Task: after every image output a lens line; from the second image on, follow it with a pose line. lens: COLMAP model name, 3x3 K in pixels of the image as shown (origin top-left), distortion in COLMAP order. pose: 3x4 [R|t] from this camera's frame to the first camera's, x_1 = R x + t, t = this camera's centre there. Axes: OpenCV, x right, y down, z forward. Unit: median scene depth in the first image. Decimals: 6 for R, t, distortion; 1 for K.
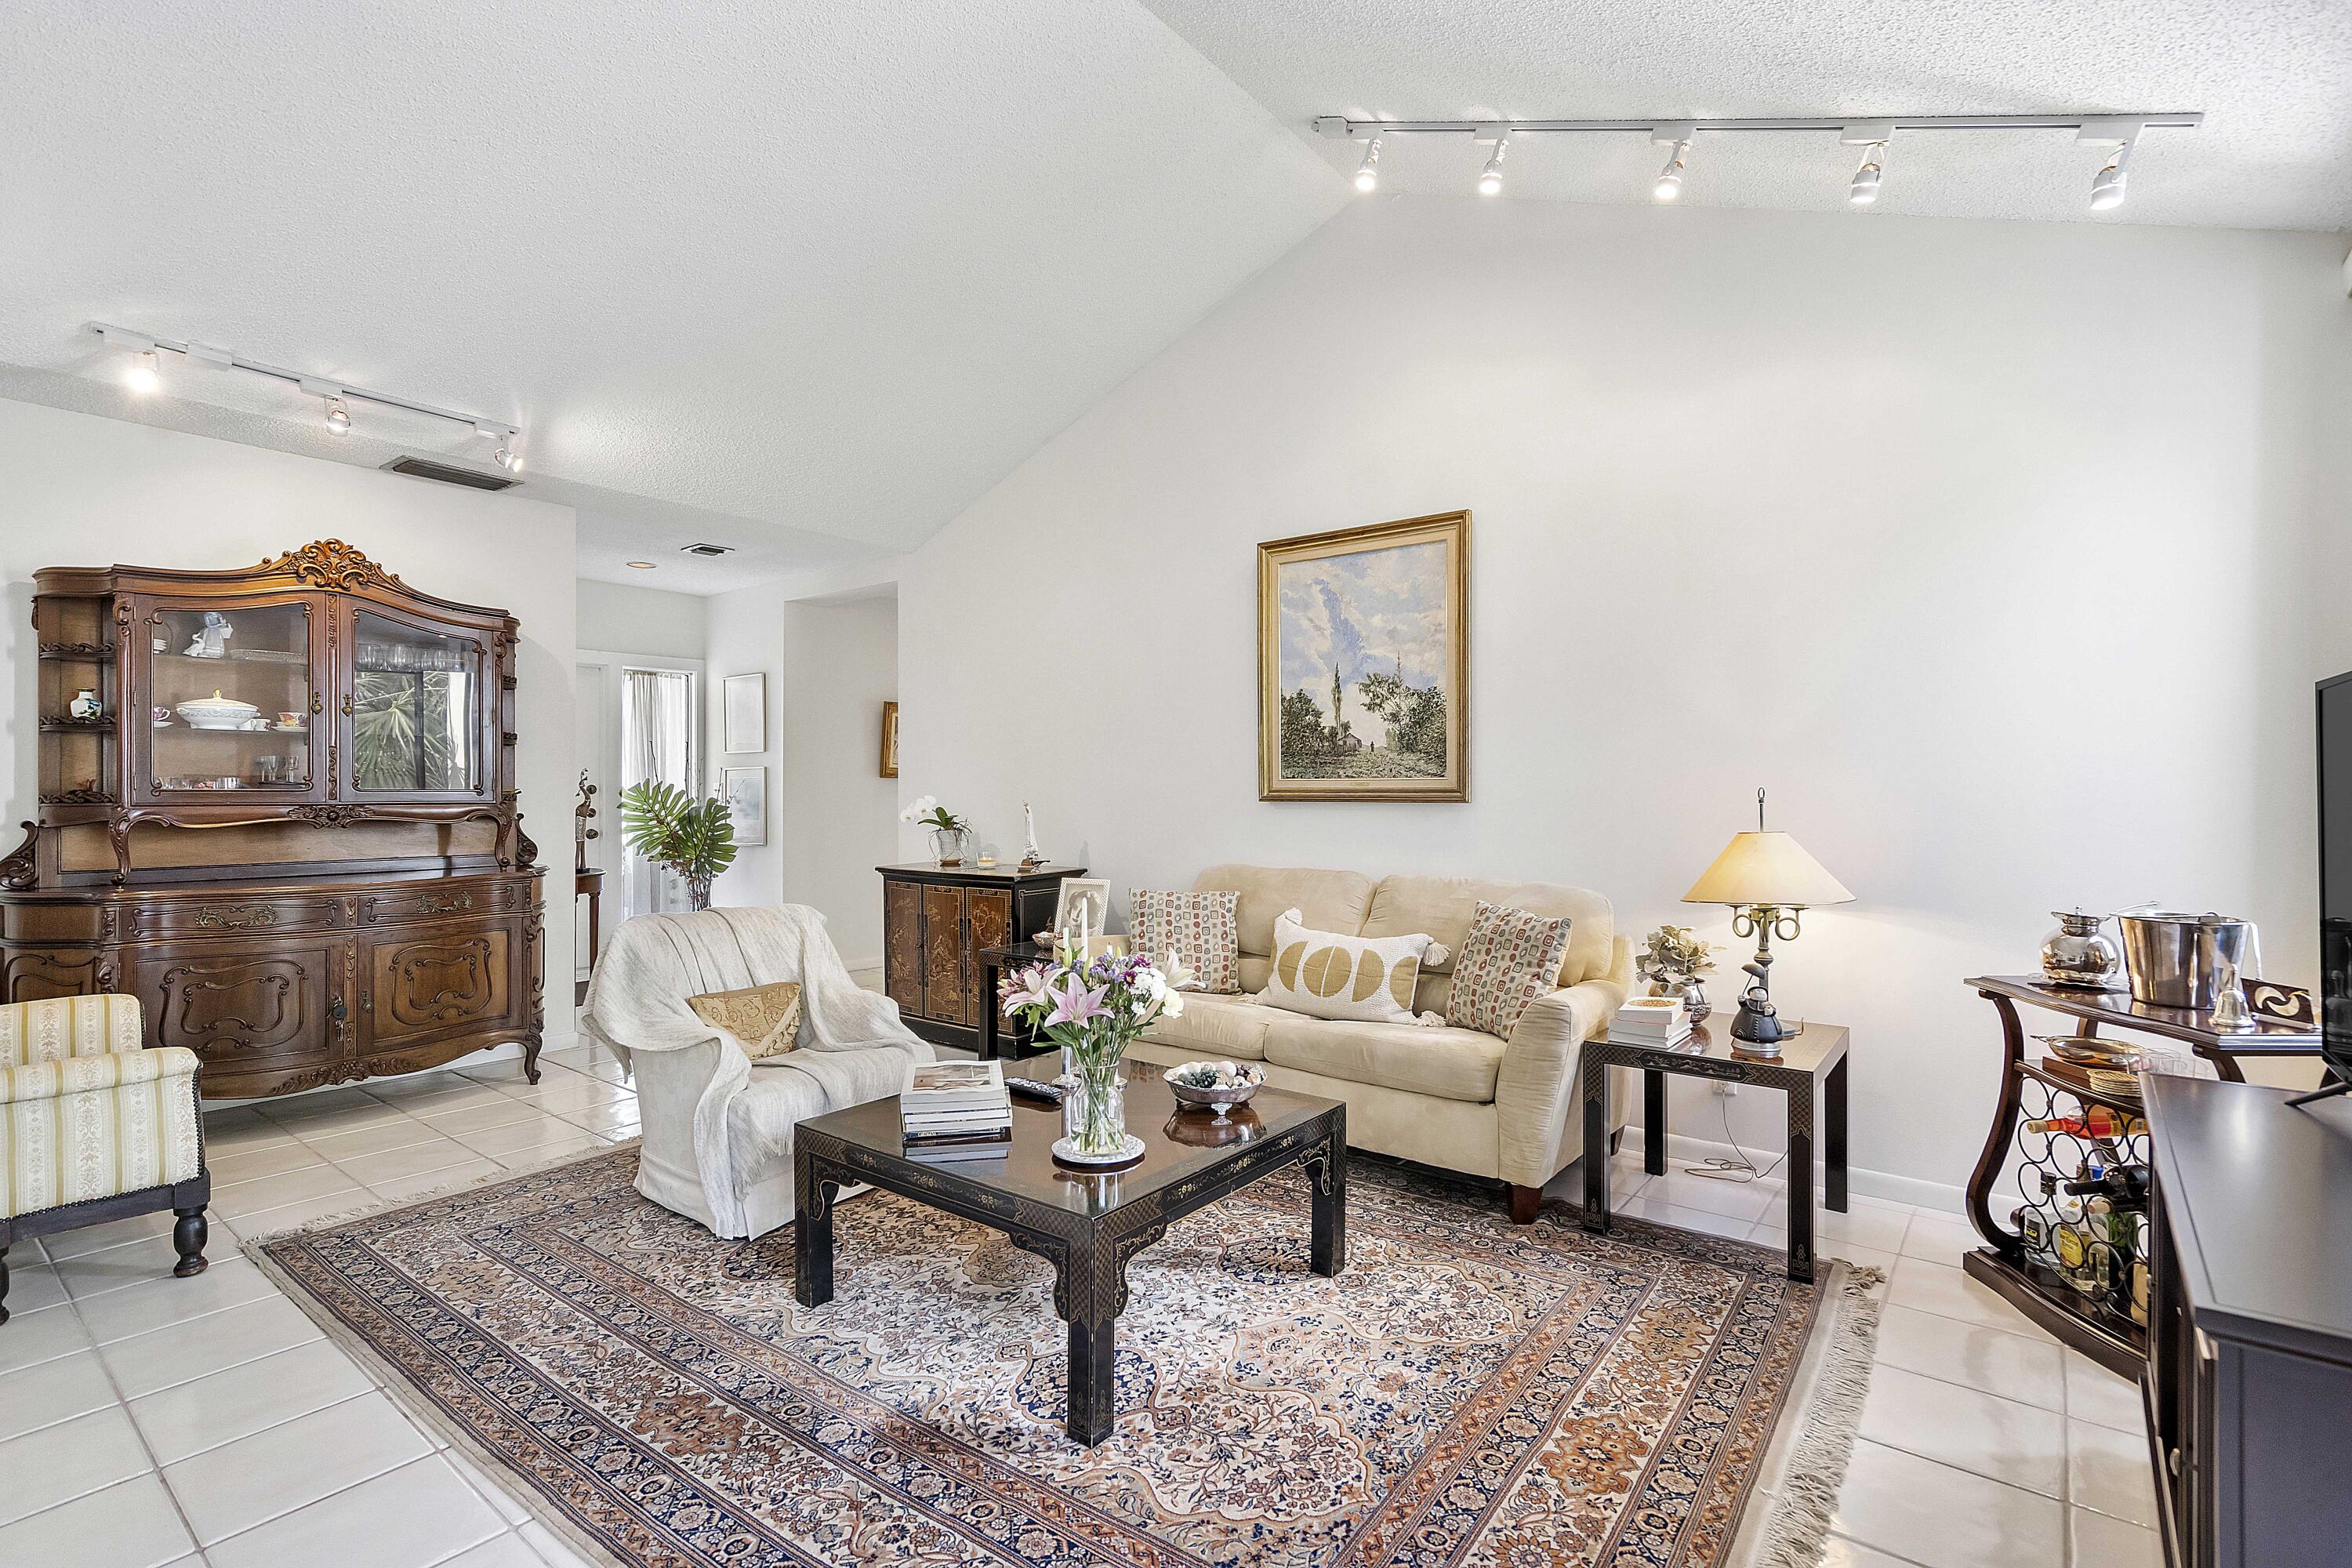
lens RADIAL K [[1123.1, 0, 1168.4], [0, 1123.1, 779.7], [0, 0, 1]] dist [0.000108, 0.001684]
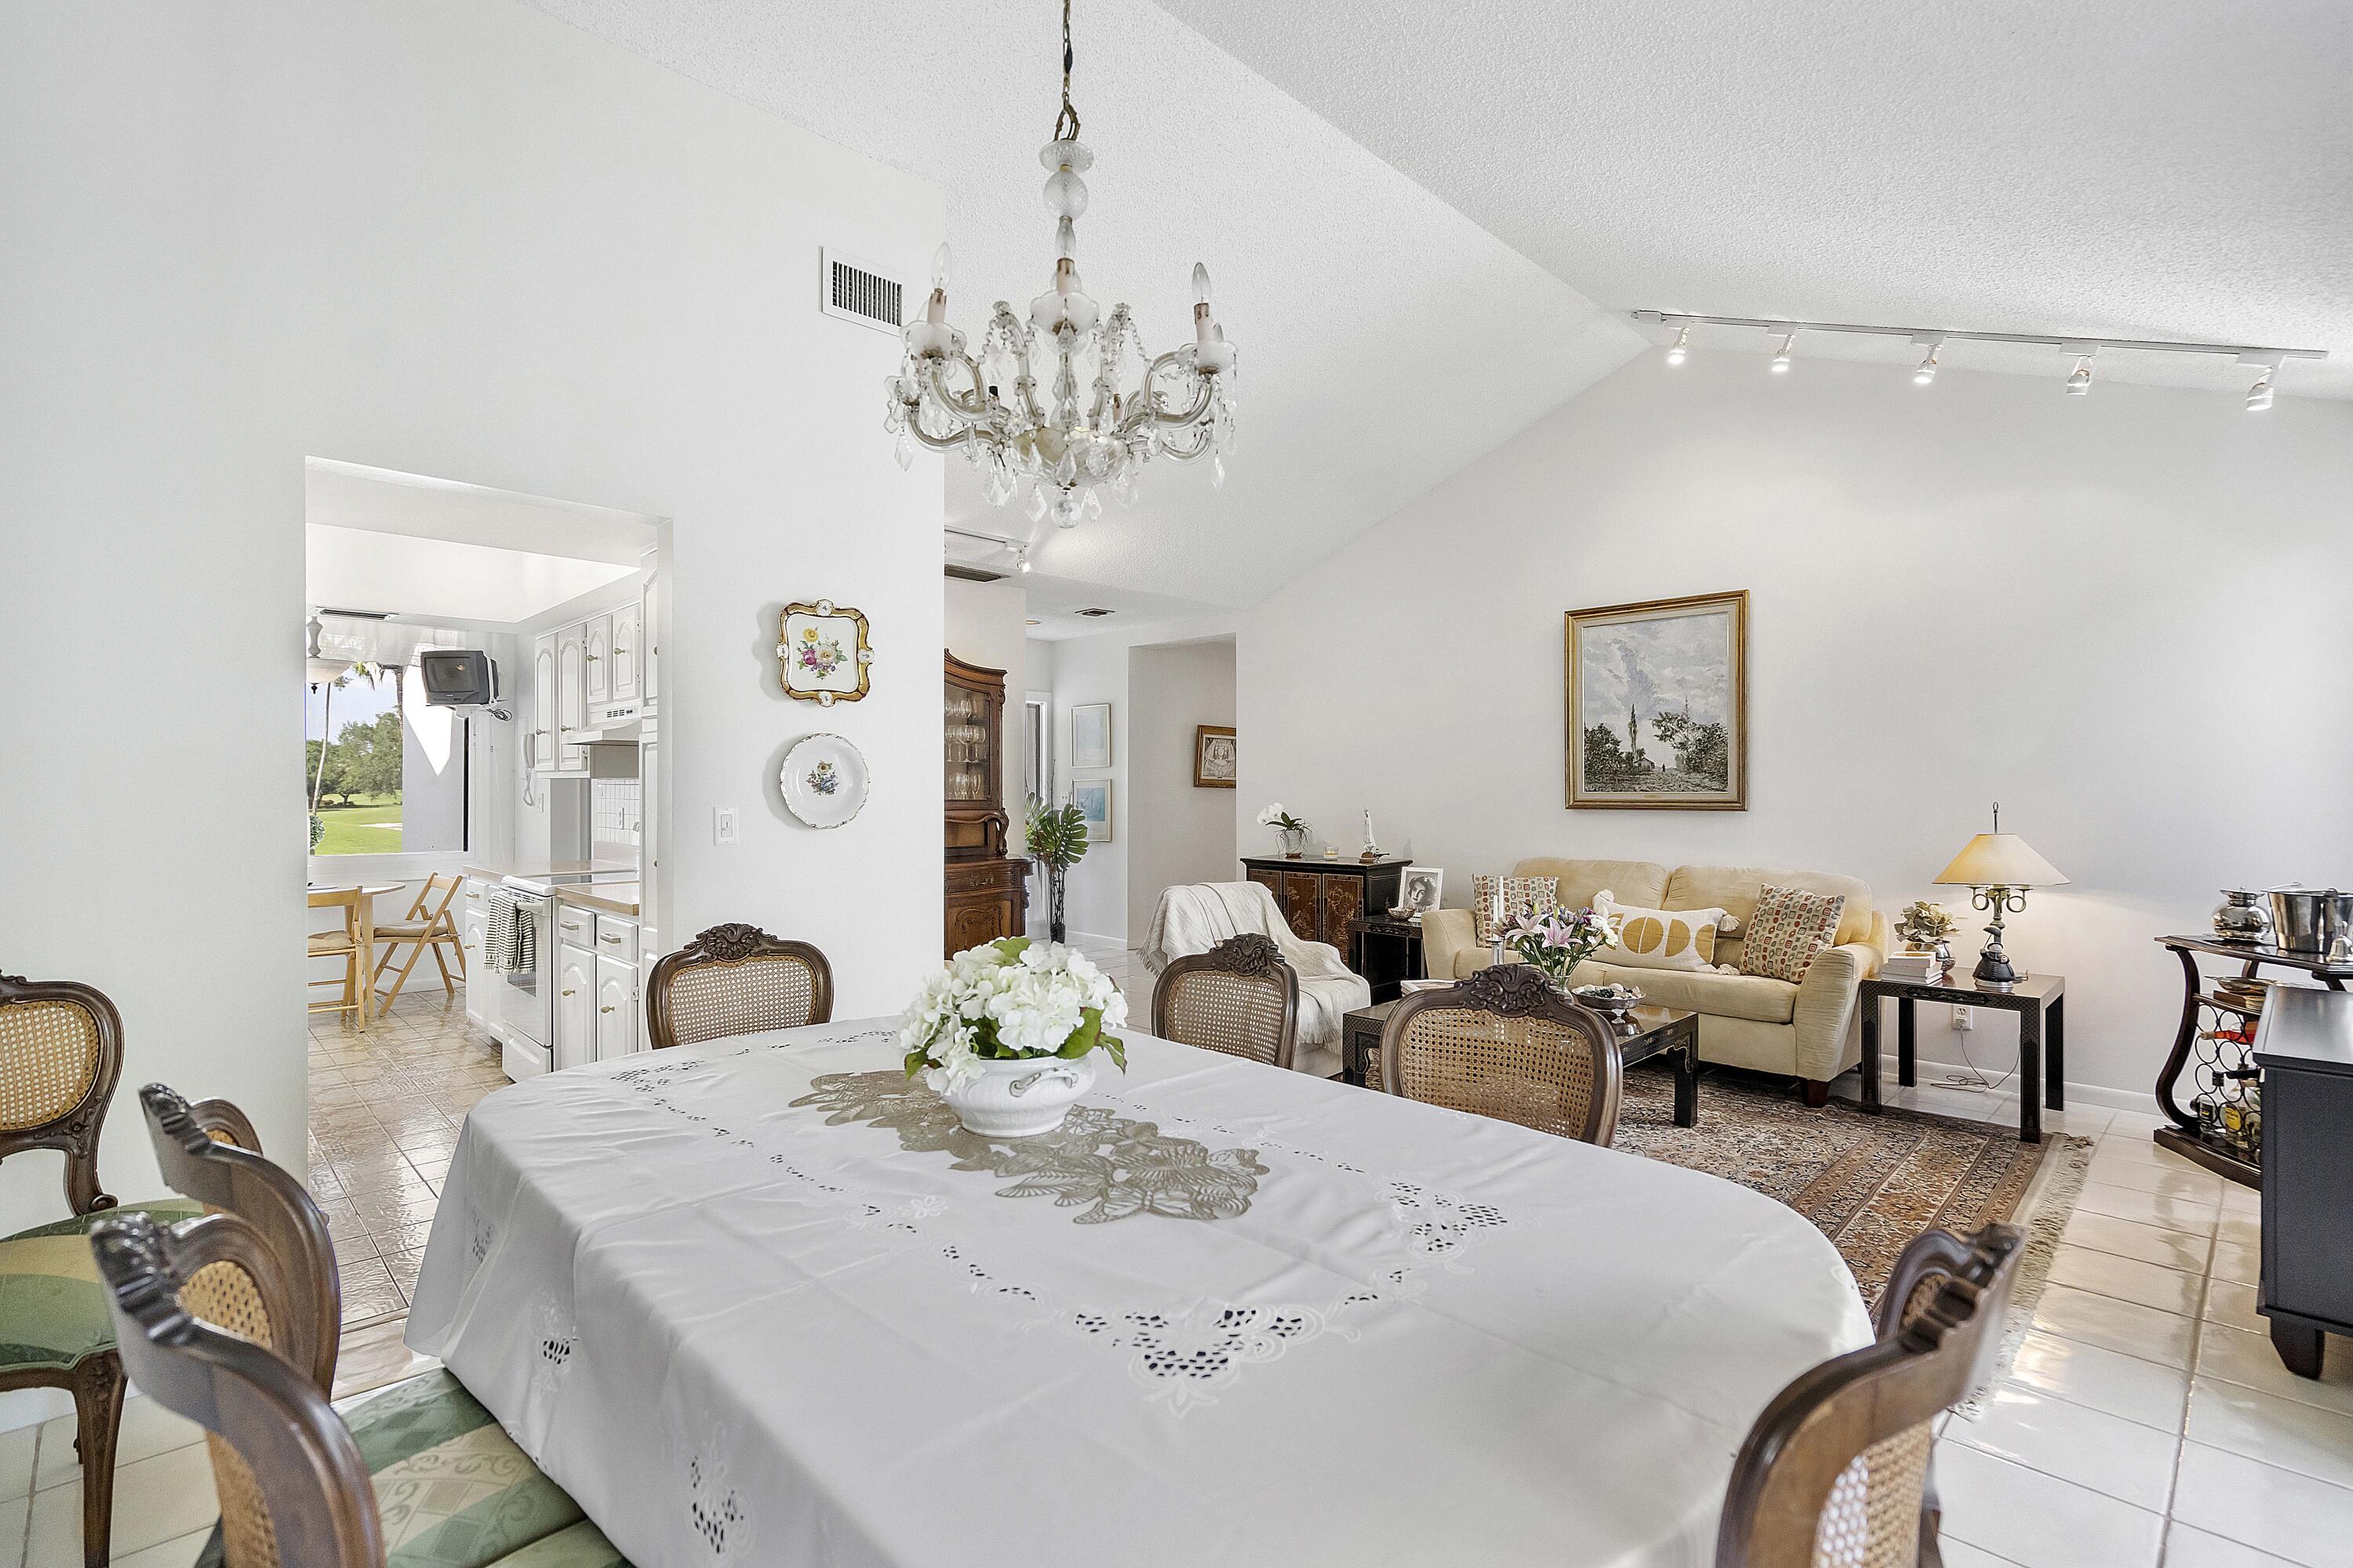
lens RADIAL K [[1094.6, 0, 1179.1], [0, 1094.6, 781.7], [0, 0, 1]] dist [0.000412, 0.000498]
pose [[0.992027, -0.000267, -0.126025, -0.312824], [0.000167, 1.000000, -0.000806, -0.017686], [0.126025, 0.000779, 0.992027, -0.485689]]
